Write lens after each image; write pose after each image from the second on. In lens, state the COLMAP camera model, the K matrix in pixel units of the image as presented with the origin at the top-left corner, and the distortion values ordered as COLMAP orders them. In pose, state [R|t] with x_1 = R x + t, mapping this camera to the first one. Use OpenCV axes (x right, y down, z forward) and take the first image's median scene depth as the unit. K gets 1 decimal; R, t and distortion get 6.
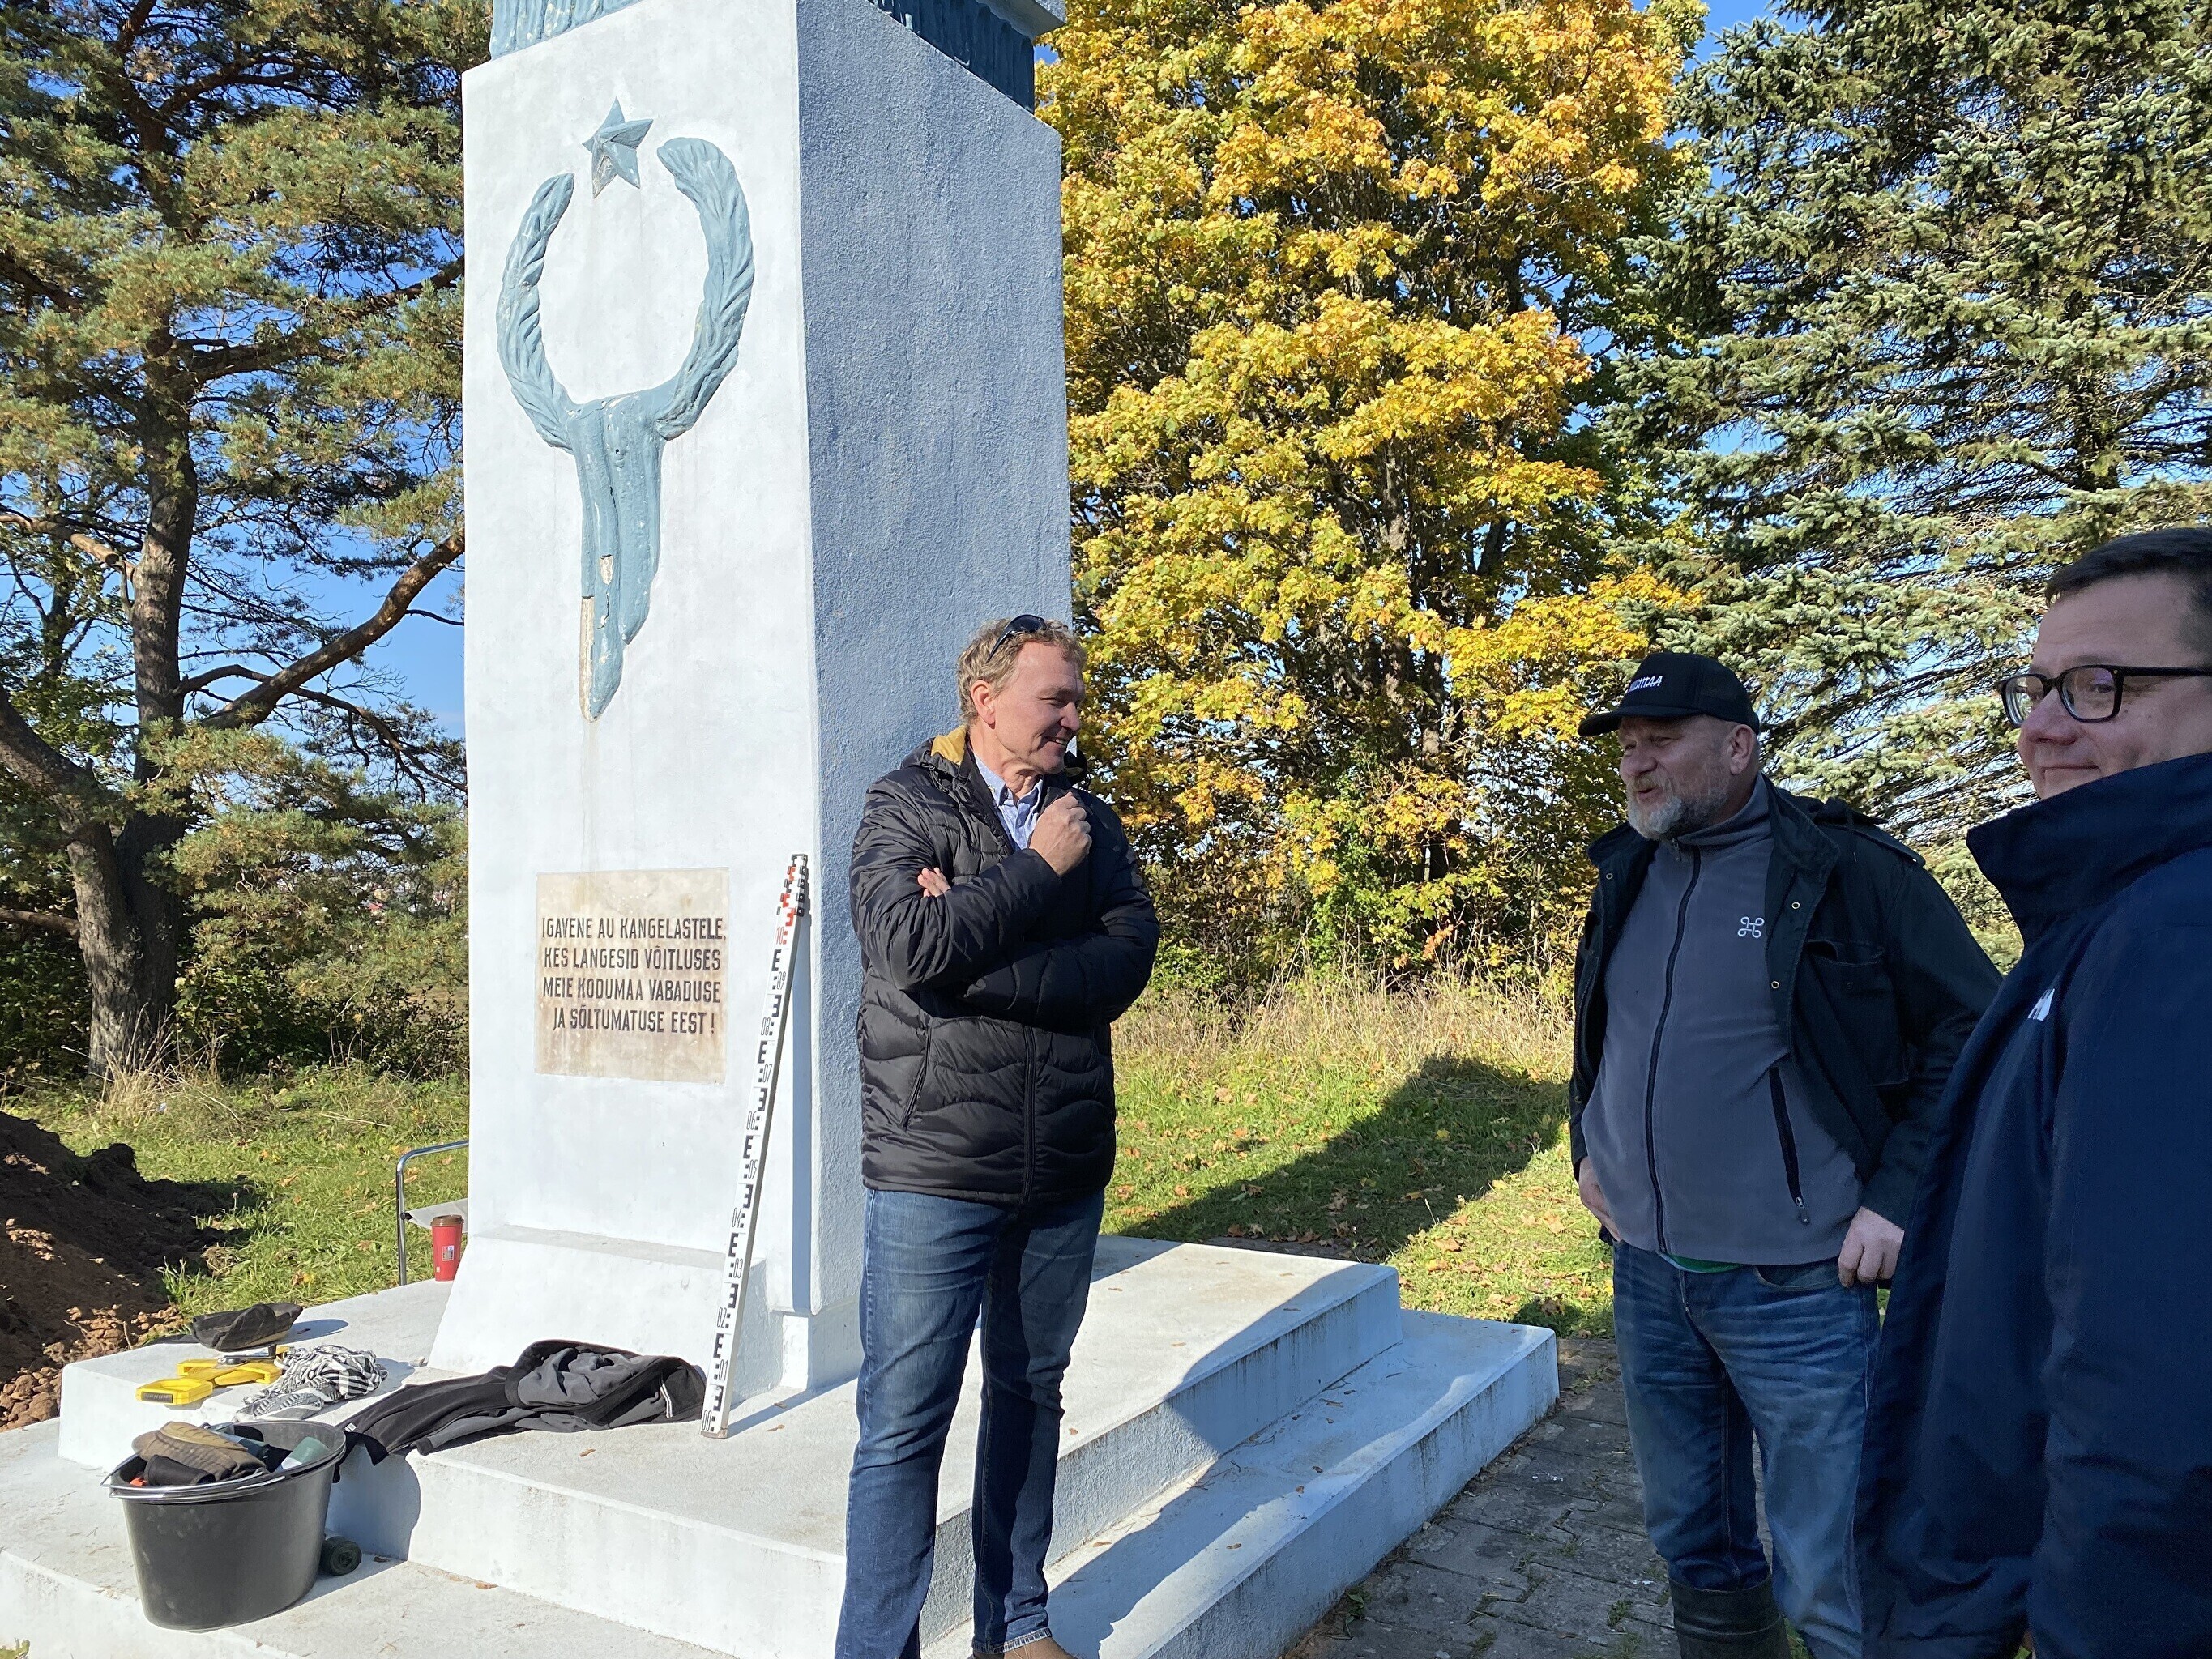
lens RADIAL K [[1672.4, 0, 1110.5], [0, 1672.4, 810.3], [0, 0, 1]] dist [0.022466, -0.019030]
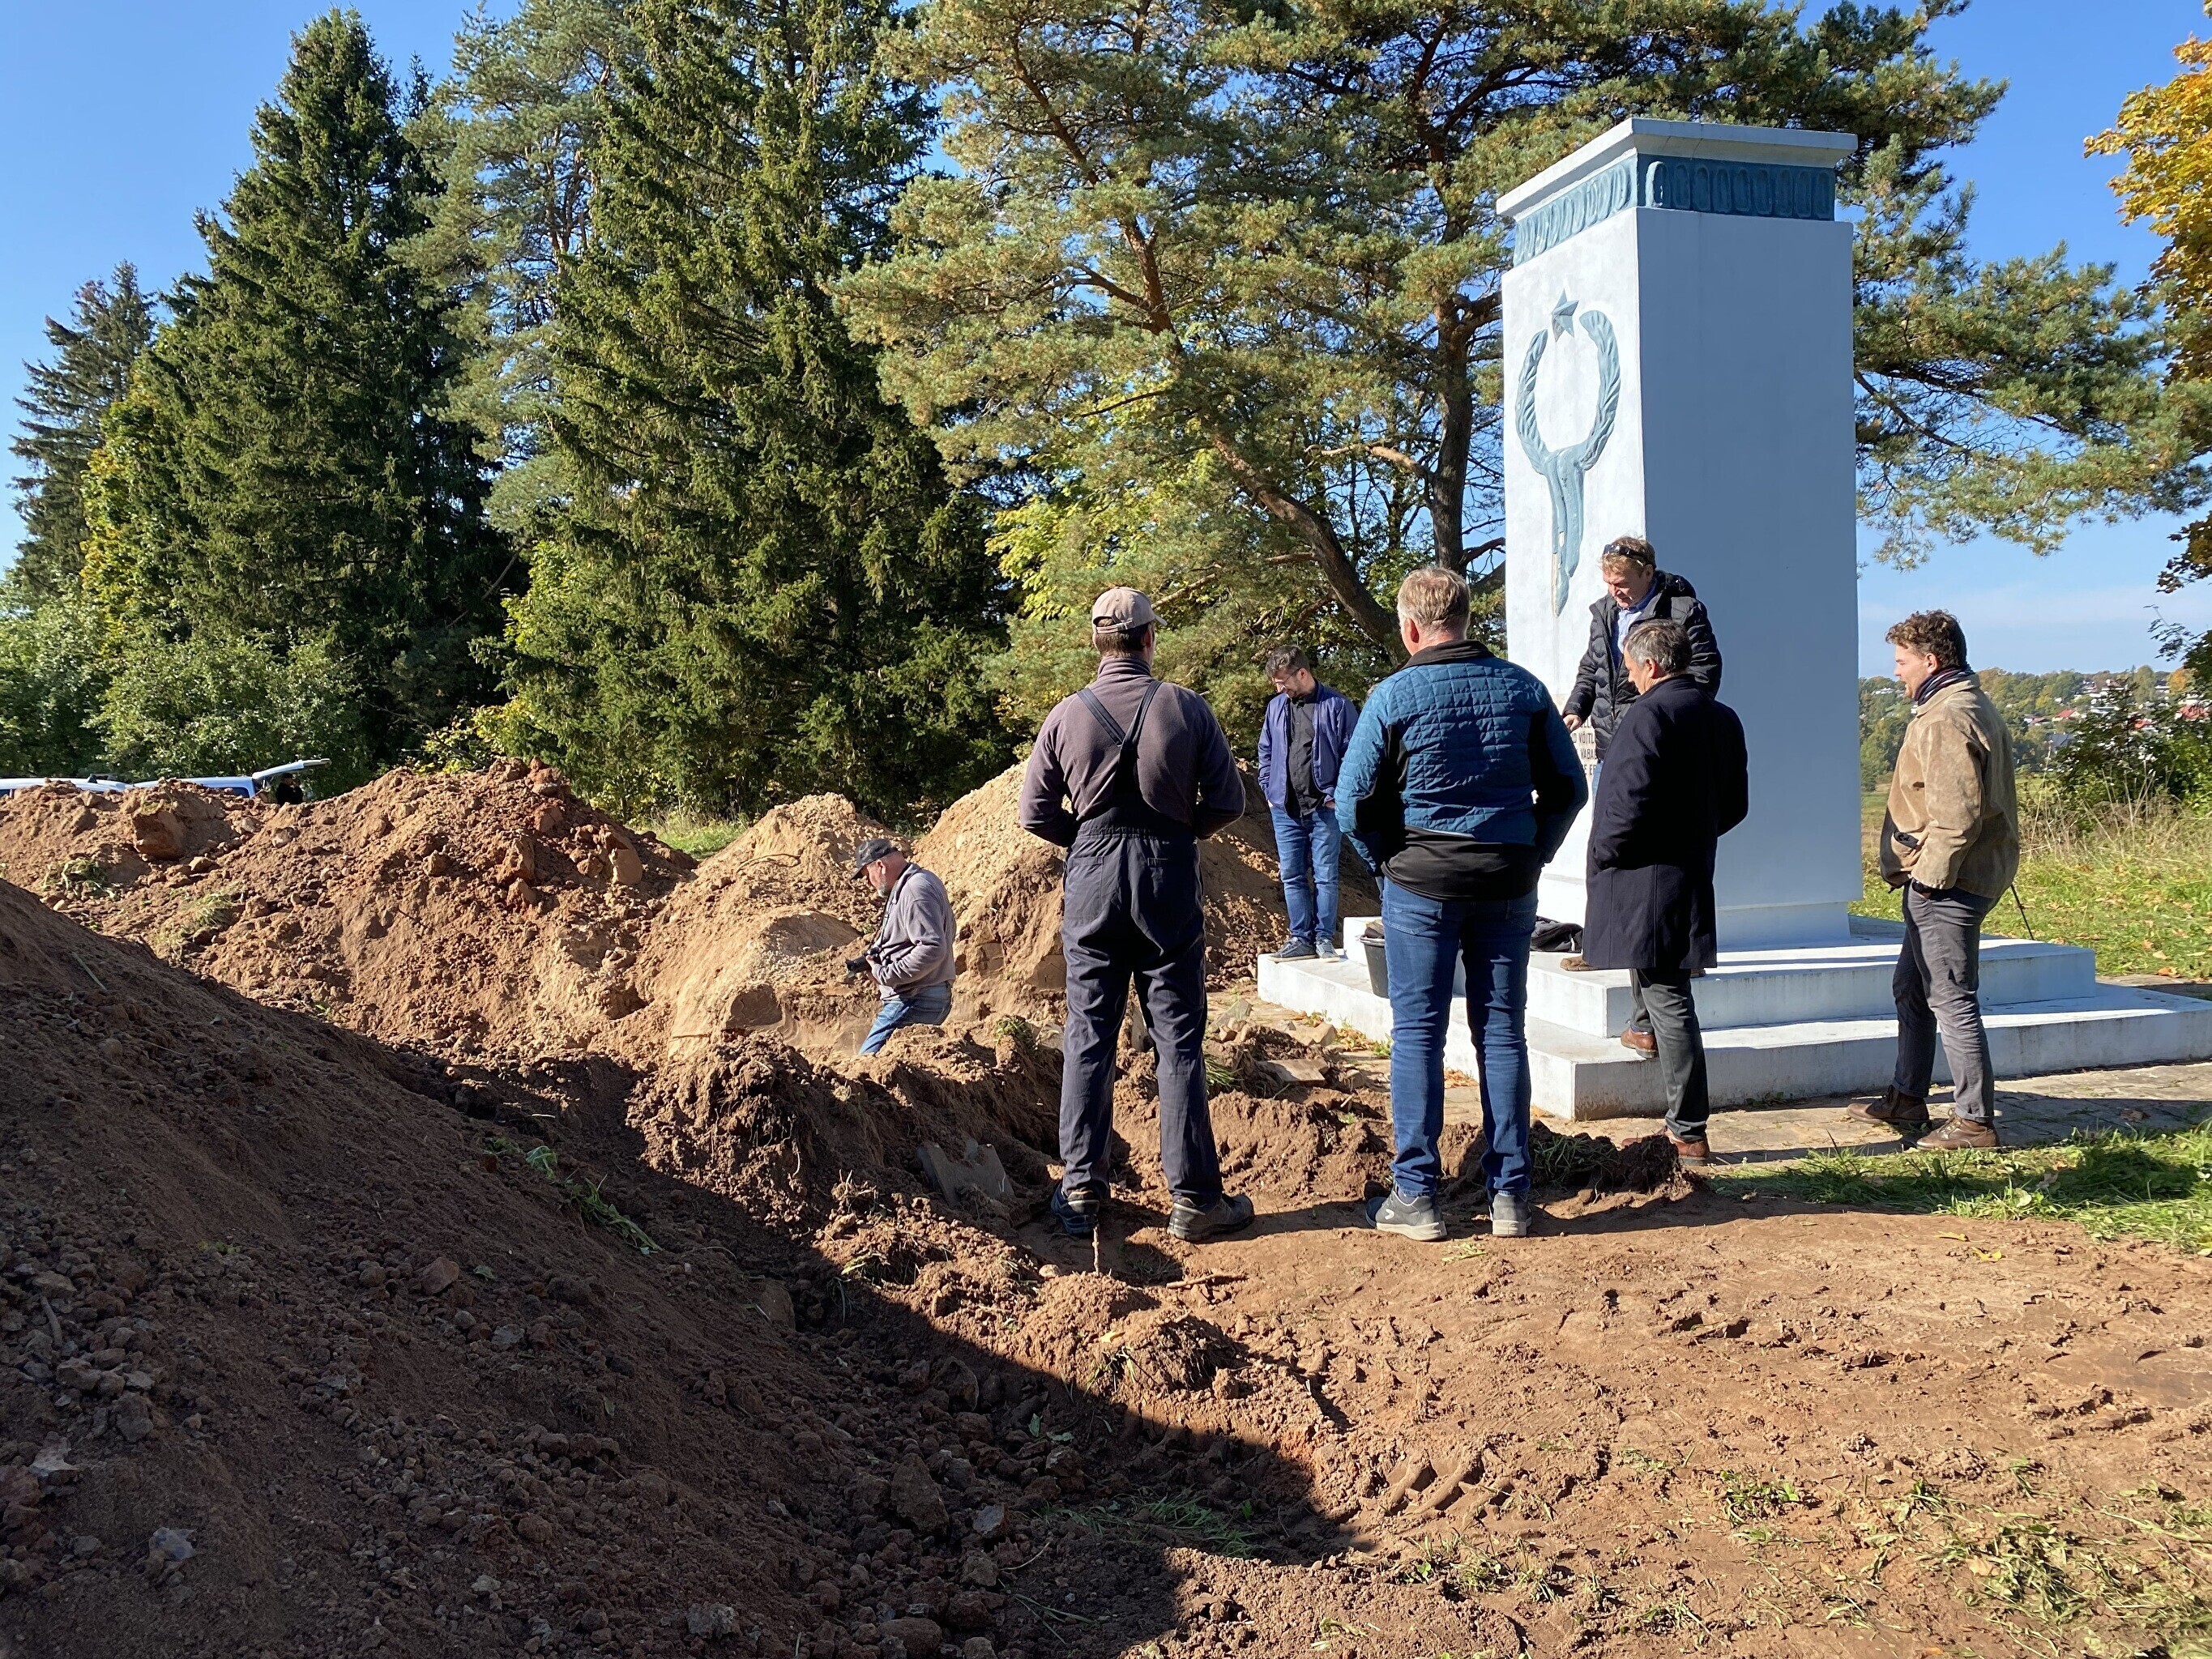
lens RADIAL K [[1672.5, 0, 1112.6], [0, 1672.5, 802.0], [0, 0, 1]] dist [0.015716, -0.008396]
pose [[0.733505, 0.030848, -0.678984, 0.639228], [0.041230, 0.995110, 0.089751, -0.034951], [0.678433, -0.093828, 0.728646, -0.791082]]
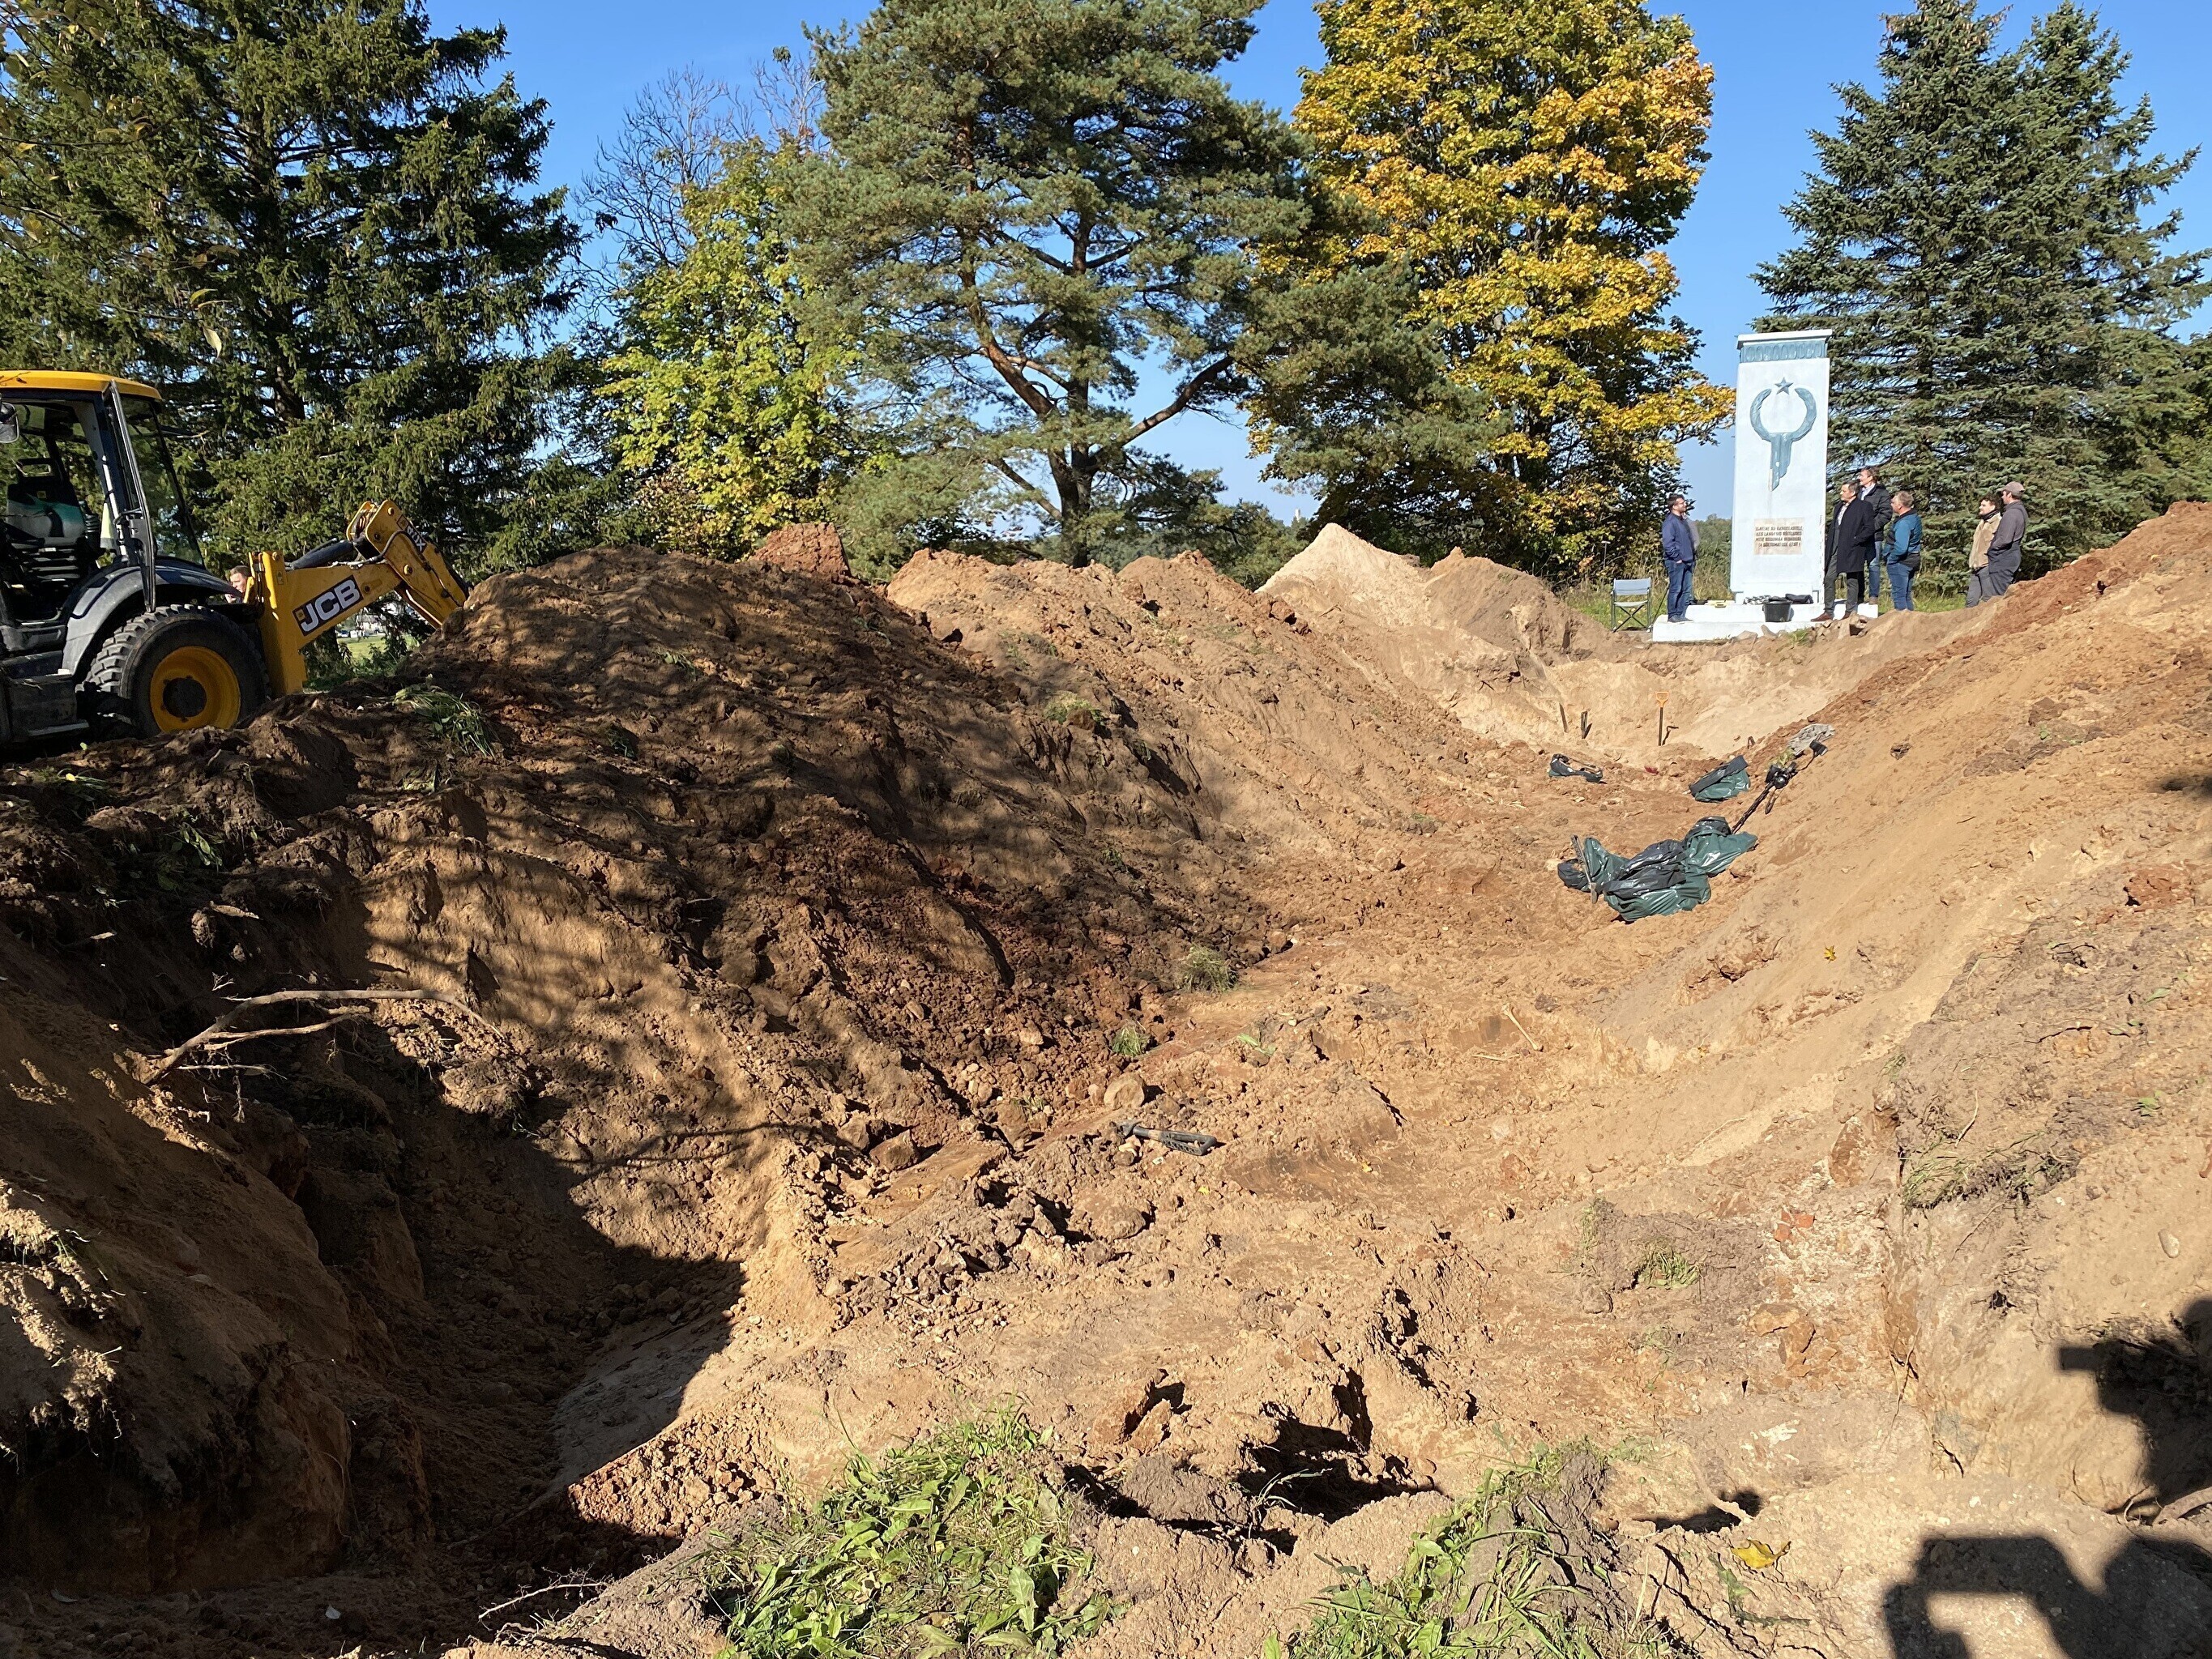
lens RADIAL K [[1675.4, 0, 1069.7], [0, 1675.4, 832.0], [0, 0, 1]] dist [-0.003066, -0.005941]
pose [[0.980837, -0.032075, 0.192170, -3.740923], [-0.007519, 0.979389, 0.201844, -0.048942], [-0.194683, -0.199421, 0.960380, -4.171615]]
